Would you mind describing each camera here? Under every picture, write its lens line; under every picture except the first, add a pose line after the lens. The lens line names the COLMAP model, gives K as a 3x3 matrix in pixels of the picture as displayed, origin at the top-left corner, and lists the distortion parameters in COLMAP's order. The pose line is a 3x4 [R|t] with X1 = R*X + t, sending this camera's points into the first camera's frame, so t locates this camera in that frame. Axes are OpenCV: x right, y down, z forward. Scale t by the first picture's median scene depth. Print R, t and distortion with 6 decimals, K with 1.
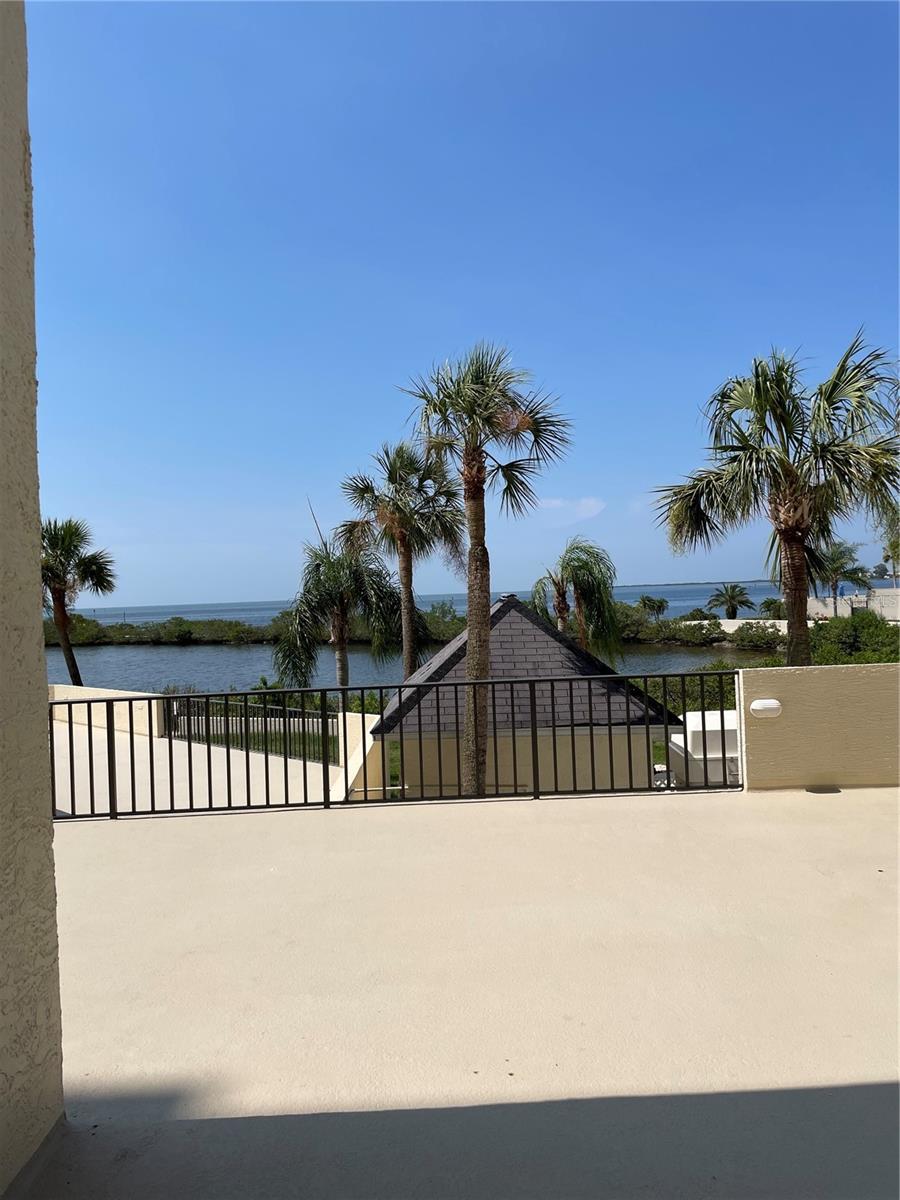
lens RADIAL K [[898.3, 0, 450.8], [0, 898.3, 592.5], [0, 0, 1]] dist [0.014832, 0.000243]
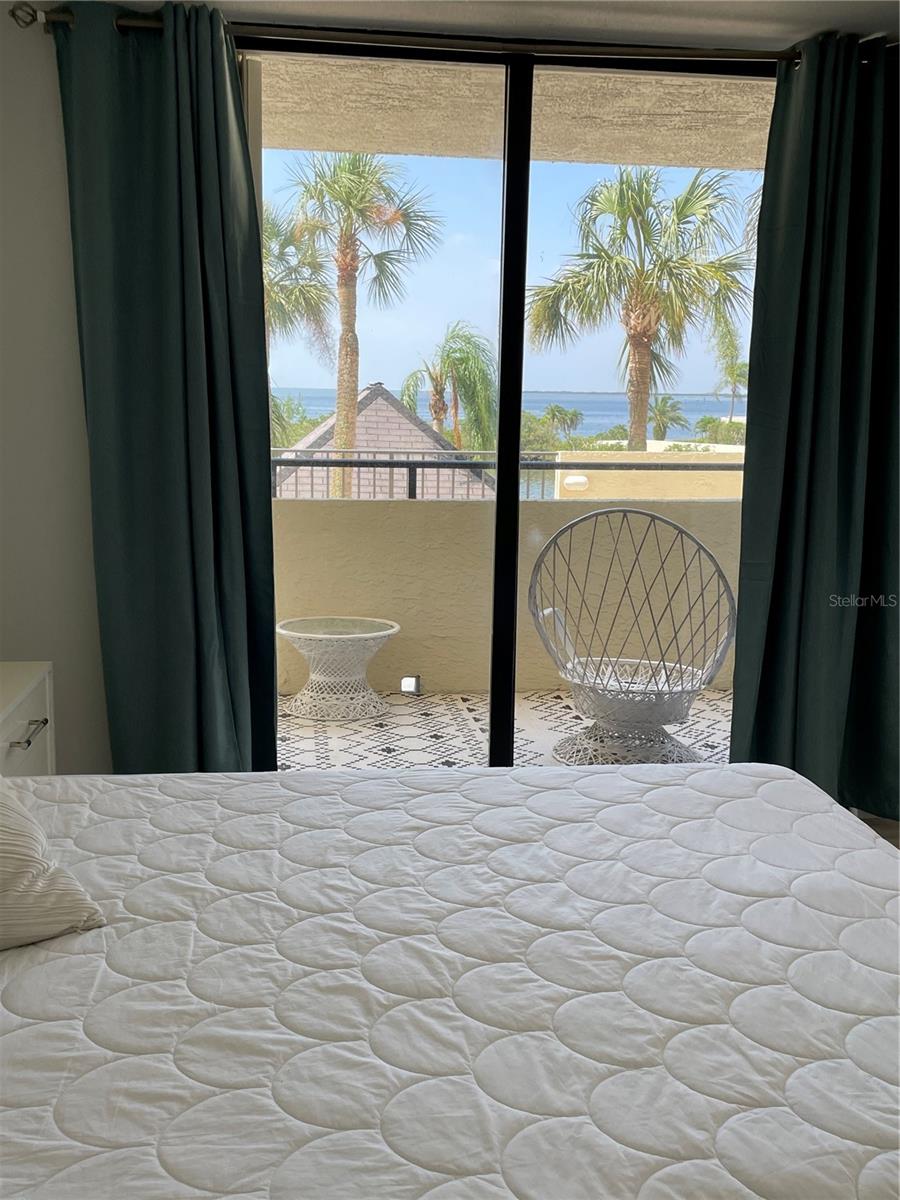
lens RADIAL K [[1232.6, 0, 470.9], [0, 1232.6, 601.5], [0, 0, 1]] dist [0.086321, -0.006280]
pose [[0.989005, 0.034131, 0.143890, -0.025493], [-0.057647, 0.985010, 0.162580, 0.014274], [-0.136184, -0.169087, 0.976147, -0.477819]]
